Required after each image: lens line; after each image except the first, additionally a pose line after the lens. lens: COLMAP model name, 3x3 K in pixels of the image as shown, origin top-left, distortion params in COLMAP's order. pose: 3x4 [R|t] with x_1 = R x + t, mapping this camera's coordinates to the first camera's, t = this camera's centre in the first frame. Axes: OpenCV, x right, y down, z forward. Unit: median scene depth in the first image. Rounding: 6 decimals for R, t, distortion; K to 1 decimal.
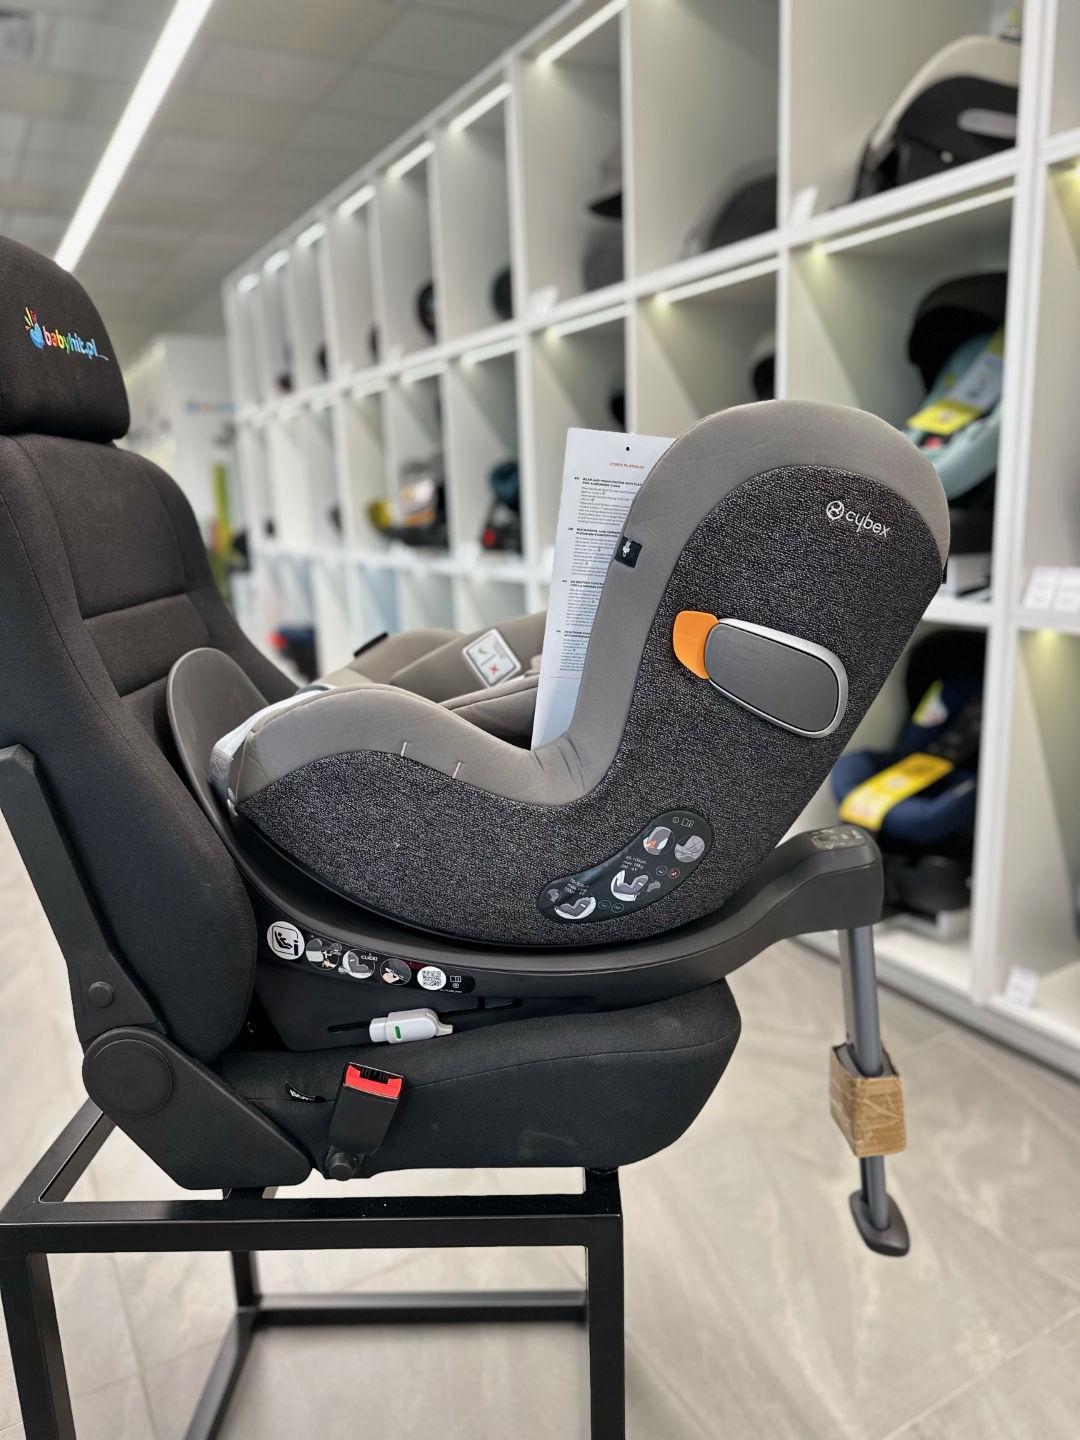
lens RADIAL K [[1024.5, 0, 541.4], [0, 1024.5, 727.6], [0, 0, 1]] dist [0.006573, -0.009504]
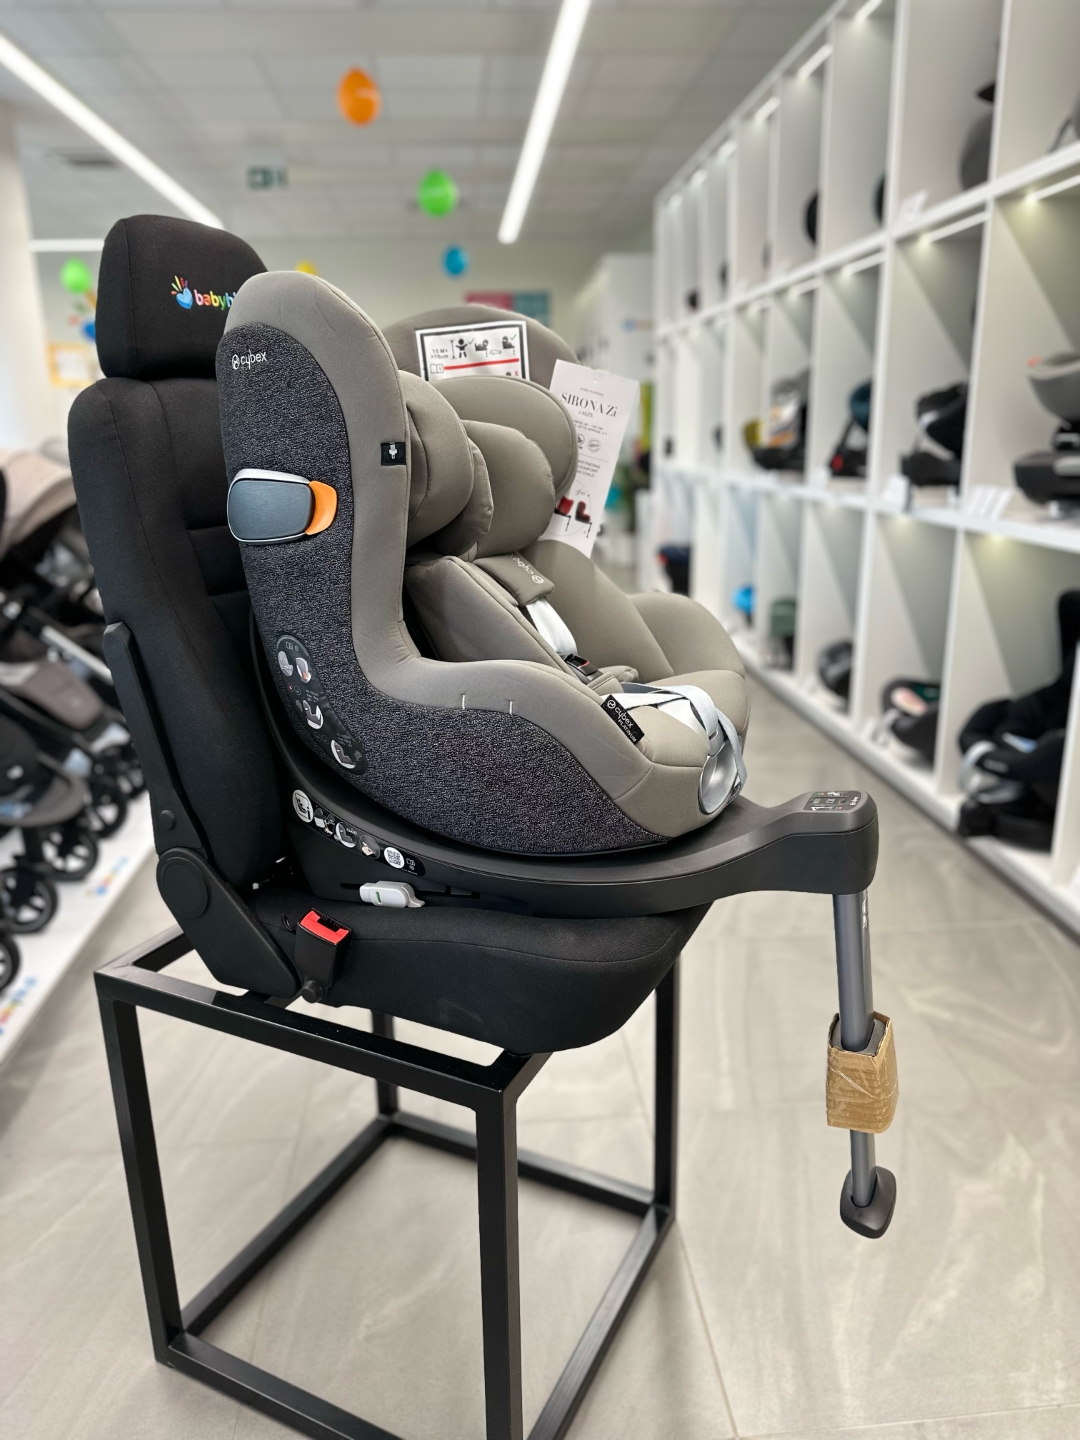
lens RADIAL K [[1022.8, 0, 540.0], [0, 1022.8, 720.0], [0, 0, 1]] dist [0.007320, 0.000339]
pose [[0.908022, 0.132948, -0.397267, 0.331365], [-0.104744, 0.990237, 0.091979, -0.022679], [0.405617, -0.041907, 0.913082, 0.006451]]
